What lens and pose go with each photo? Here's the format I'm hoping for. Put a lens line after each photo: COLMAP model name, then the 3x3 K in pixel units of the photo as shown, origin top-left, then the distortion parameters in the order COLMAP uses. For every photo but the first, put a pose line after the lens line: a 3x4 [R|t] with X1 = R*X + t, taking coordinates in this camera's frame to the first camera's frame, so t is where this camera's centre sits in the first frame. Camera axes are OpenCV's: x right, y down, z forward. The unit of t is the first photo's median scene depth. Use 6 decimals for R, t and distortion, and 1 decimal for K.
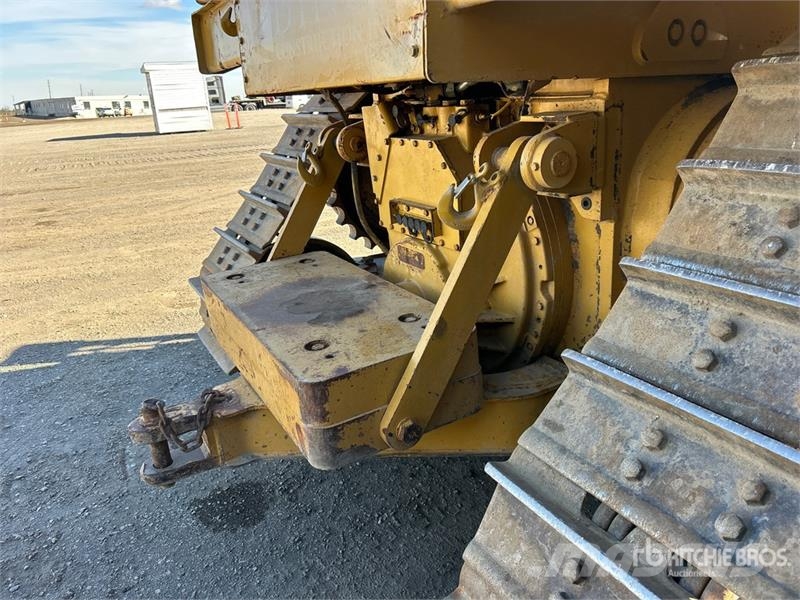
lens RADIAL K [[606.2, 0, 393.4], [0, 606.2, 309.7], [0, 0, 1]] dist [0.057548, -0.067875]
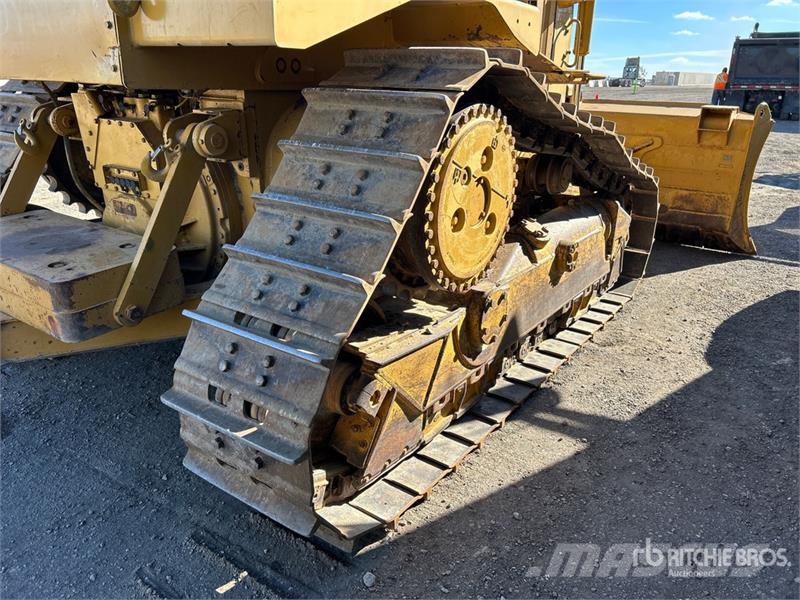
lens RADIAL K [[606.2, 0, 393.4], [0, 606.2, 309.7], [0, 0, 1]] dist [0.057548, -0.067875]
pose [[0.903995, -0.087204, 0.418554, -0.026143], [0.077349, 0.996181, 0.040492, 0.166840], [-0.420487, -0.004230, 0.907289, -0.627992]]
